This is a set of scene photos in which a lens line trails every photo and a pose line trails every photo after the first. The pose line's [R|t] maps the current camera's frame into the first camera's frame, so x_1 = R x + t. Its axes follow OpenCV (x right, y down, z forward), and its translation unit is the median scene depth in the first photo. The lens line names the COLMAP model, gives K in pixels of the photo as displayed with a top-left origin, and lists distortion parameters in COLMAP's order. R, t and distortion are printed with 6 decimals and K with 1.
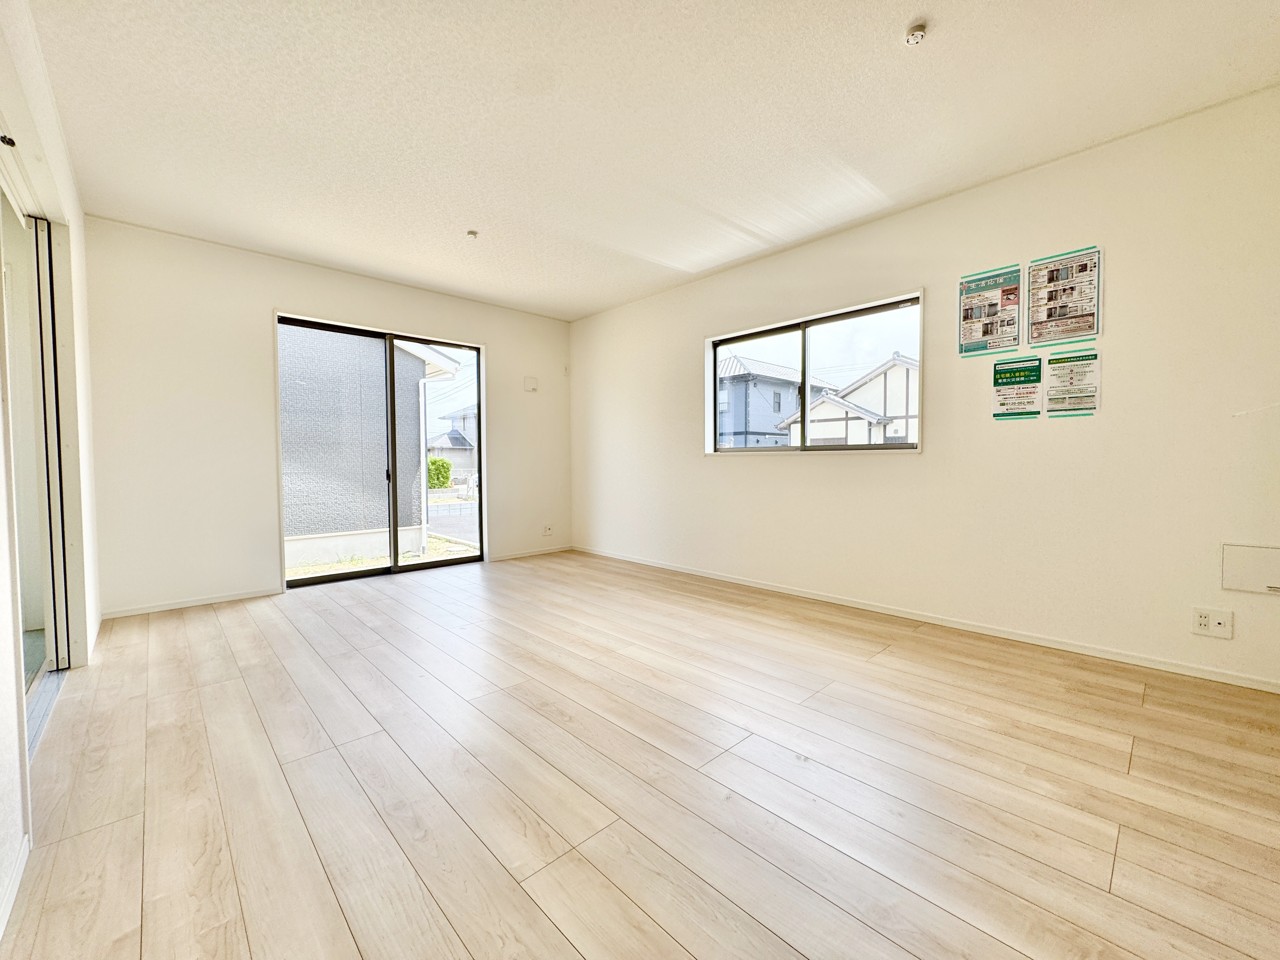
lens RADIAL K [[512.1, 0, 640.0], [0, 512.1, 480.0], [0, 0, 1]] dist [-0.000888, -0.000098]
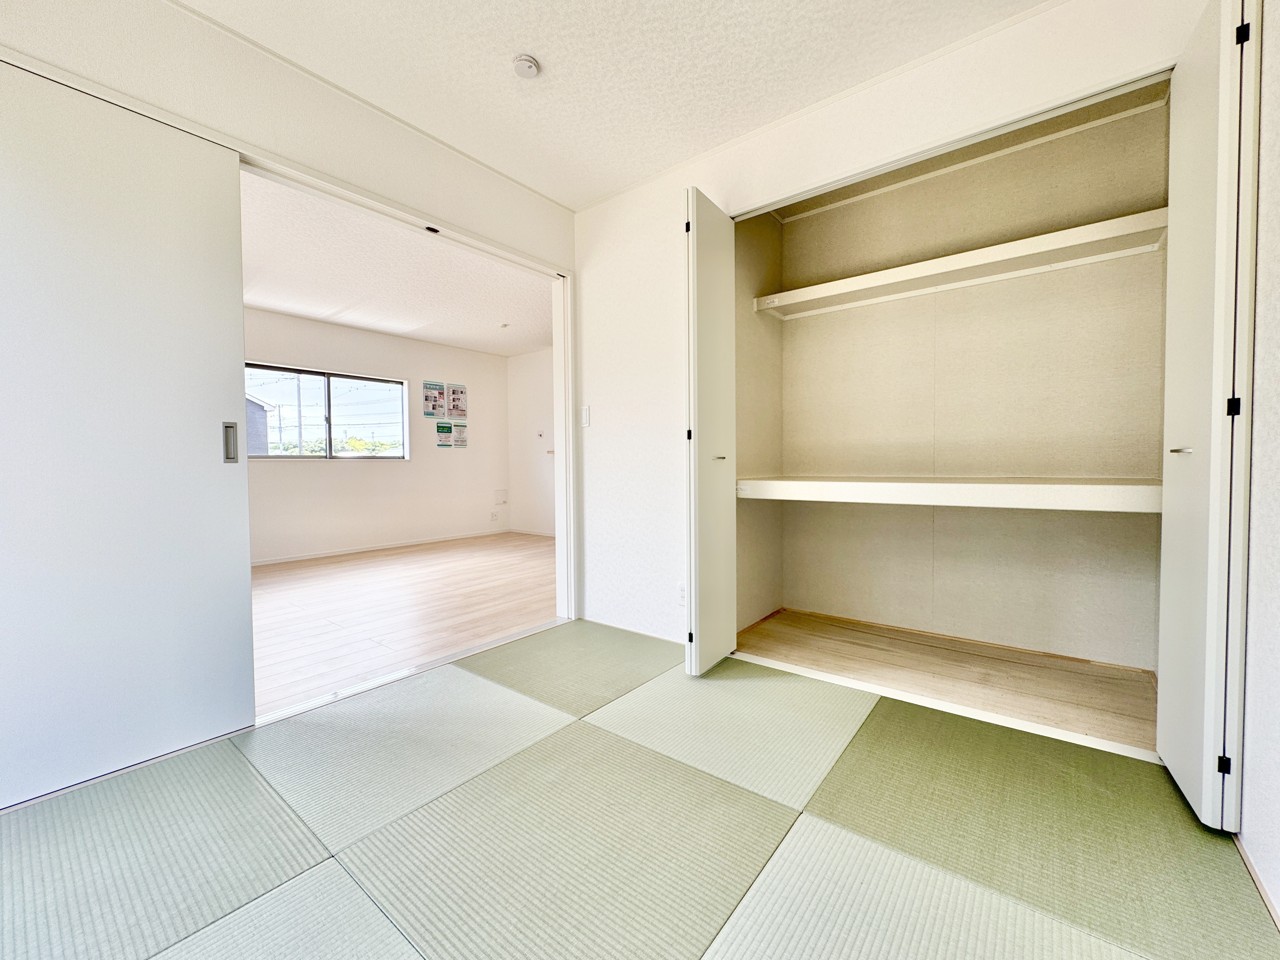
lens RADIAL K [[512.1, 0, 640.0], [0, 512.1, 480.0], [0, 0, 1]] dist [-0.000888, -0.000098]
pose [[-0.144591, -0.023079, 0.989222, -1.822362], [0.049194, 0.998324, 0.030482, 0.005394], [-0.988268, 0.053072, -0.143213, 0.463274]]
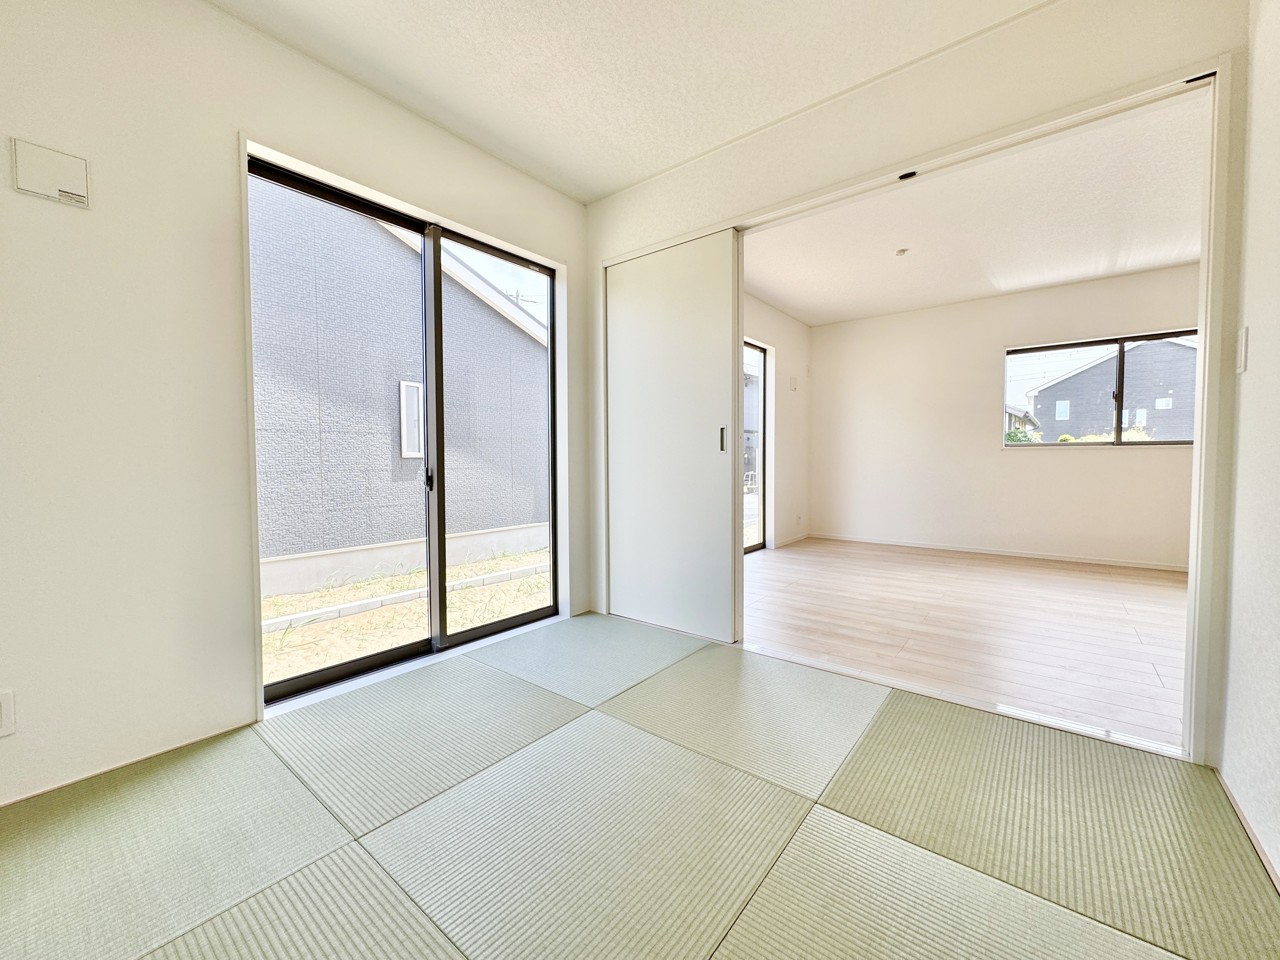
lens RADIAL K [[508.0, 0, 640.0], [0, 508.0, 480.0], [0, 0, 1]] dist [-0.001435, -0.000112]
pose [[0.990173, -0.004366, 0.139783, -1.356896], [0.004159, 0.999990, 0.001779, 0.024655], [-0.139789, -0.001180, 0.990181, -0.031362]]
